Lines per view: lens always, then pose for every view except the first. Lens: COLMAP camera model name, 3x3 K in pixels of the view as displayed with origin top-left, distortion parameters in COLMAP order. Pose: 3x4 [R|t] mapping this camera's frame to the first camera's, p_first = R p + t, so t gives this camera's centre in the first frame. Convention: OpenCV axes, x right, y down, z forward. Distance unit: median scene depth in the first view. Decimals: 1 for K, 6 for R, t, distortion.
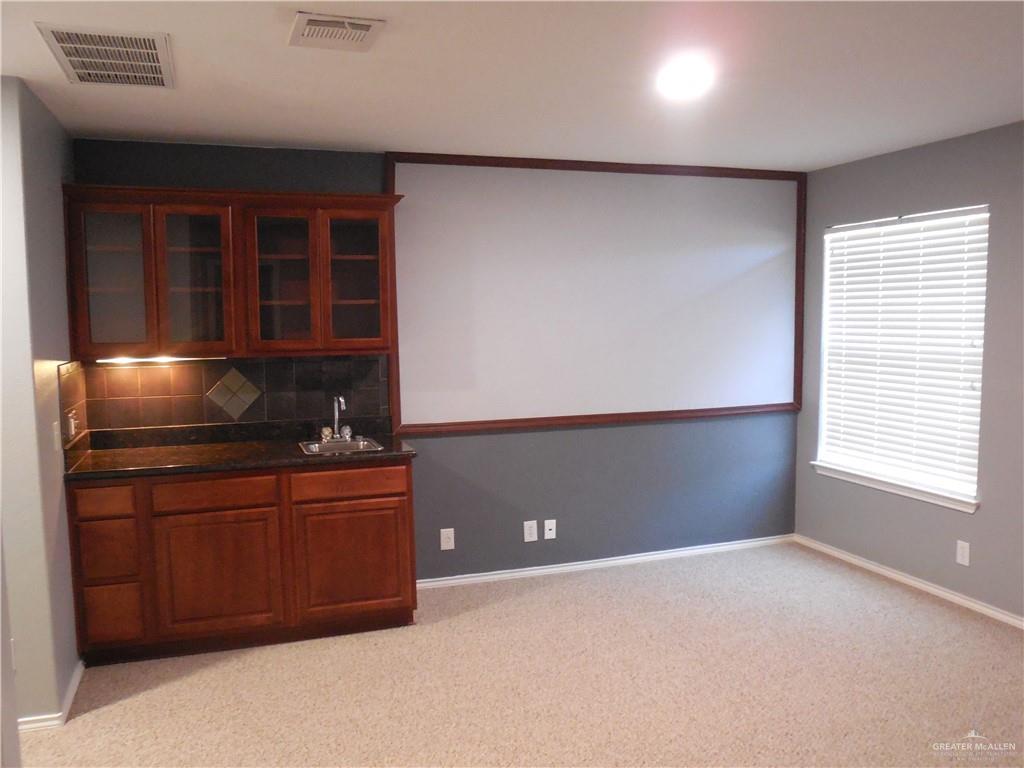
lens RADIAL K [[810.4, 0, 514.7], [0, 810.4, 384.2], [0, 0, 1]] dist [-0.052922, 0.044108]
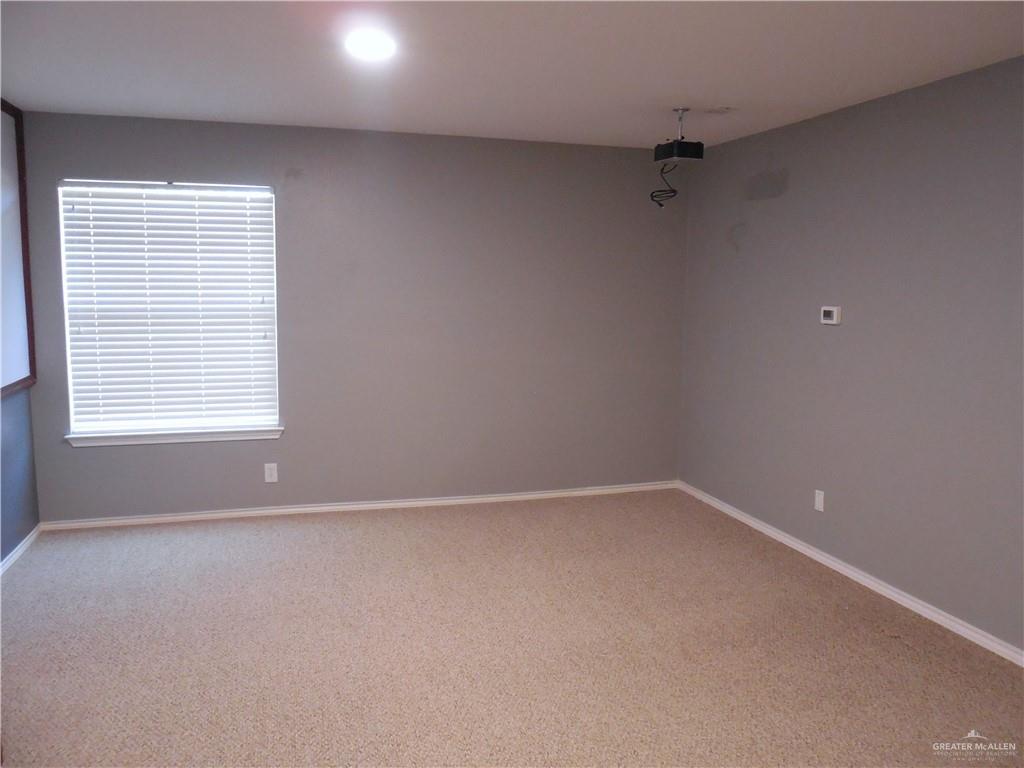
lens RADIAL K [[810.4, 0, 512.6], [0, 810.4, 383.0], [0, 0, 1]] dist [-0.052922, 0.044108]
pose [[0.076881, -0.122156, 0.989529, -0.570036], [0.072523, 0.990522, 0.116644, -0.038681], [-0.994399, 0.062796, 0.085011, 0.484653]]
